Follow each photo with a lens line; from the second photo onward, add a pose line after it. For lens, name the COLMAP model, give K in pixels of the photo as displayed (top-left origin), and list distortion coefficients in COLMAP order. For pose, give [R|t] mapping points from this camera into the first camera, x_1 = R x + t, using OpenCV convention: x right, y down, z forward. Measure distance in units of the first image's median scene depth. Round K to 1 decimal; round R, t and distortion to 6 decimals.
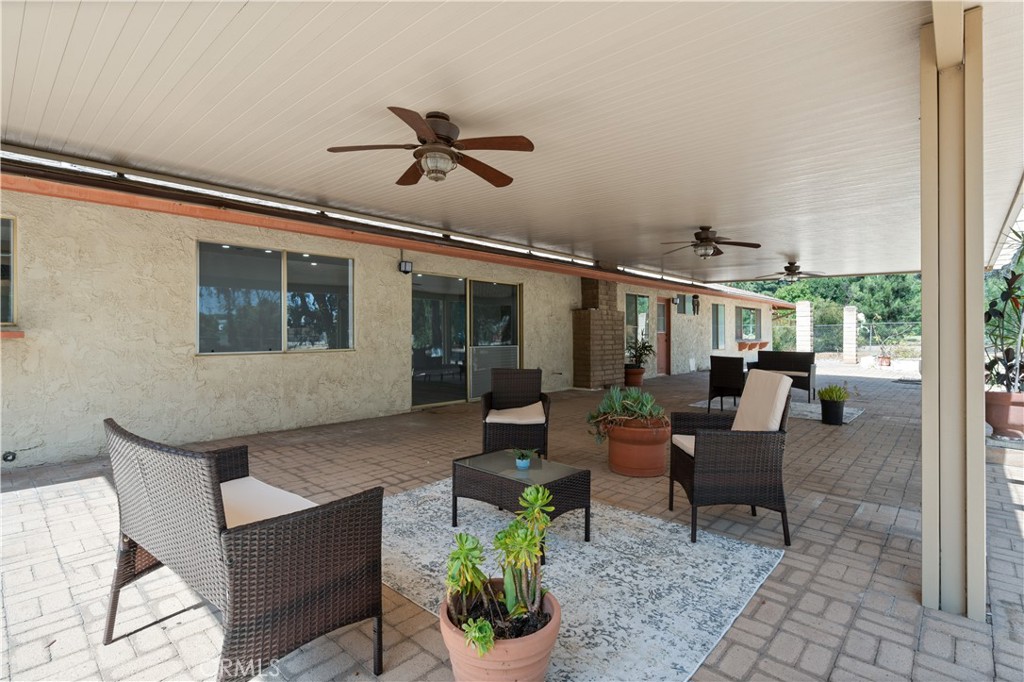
lens RADIAL K [[491.1, 0, 512.0], [0, 491.1, 341.0], [0, 0, 1]] dist [0.003798, 0.001666]
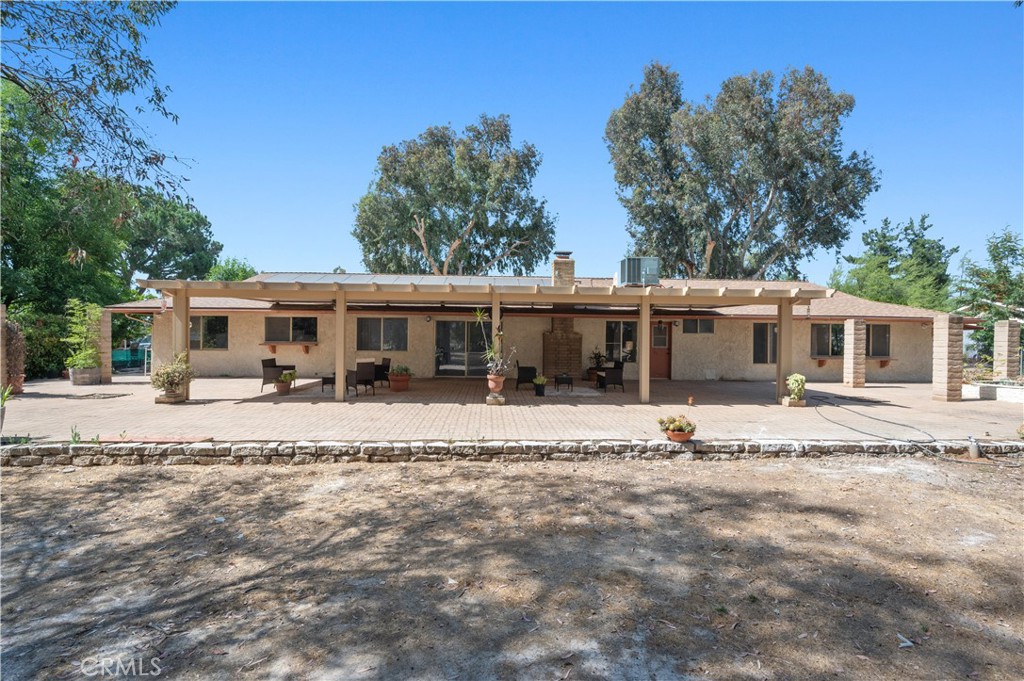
lens RADIAL K [[483.6, 0, 512.0], [0, 483.6, 340.5], [0, 0, 1]] dist [0.001638, 0.000106]
pose [[0.722033, 0.006826, -0.691825, 2.150110], [-0.021912, 0.999675, -0.013005, -0.021058], [0.691511, 0.024550, 0.721948, -0.580673]]
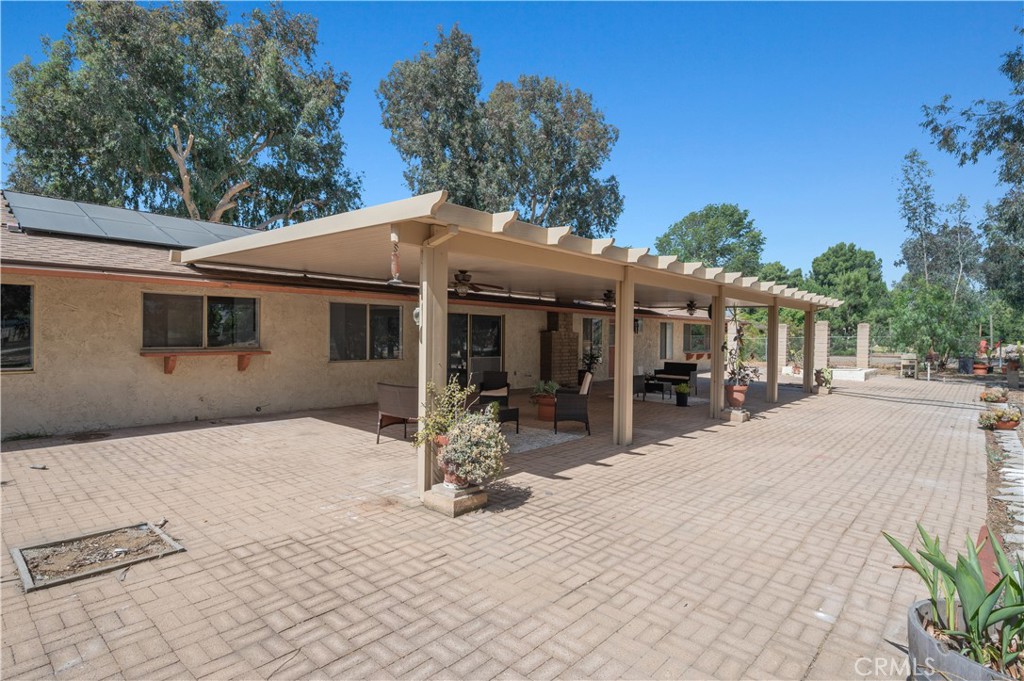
lens RADIAL K [[520.3, 0, 512.0], [0, 520.3, 340.5], [0, 0, 1]] dist [-0.002439, -0.000248]
pose [[0.999829, 0.013480, 0.012625, 0.037161], [-0.013391, 0.999885, -0.007051, -0.044046], [-0.012719, 0.006881, 0.999895, -0.897952]]
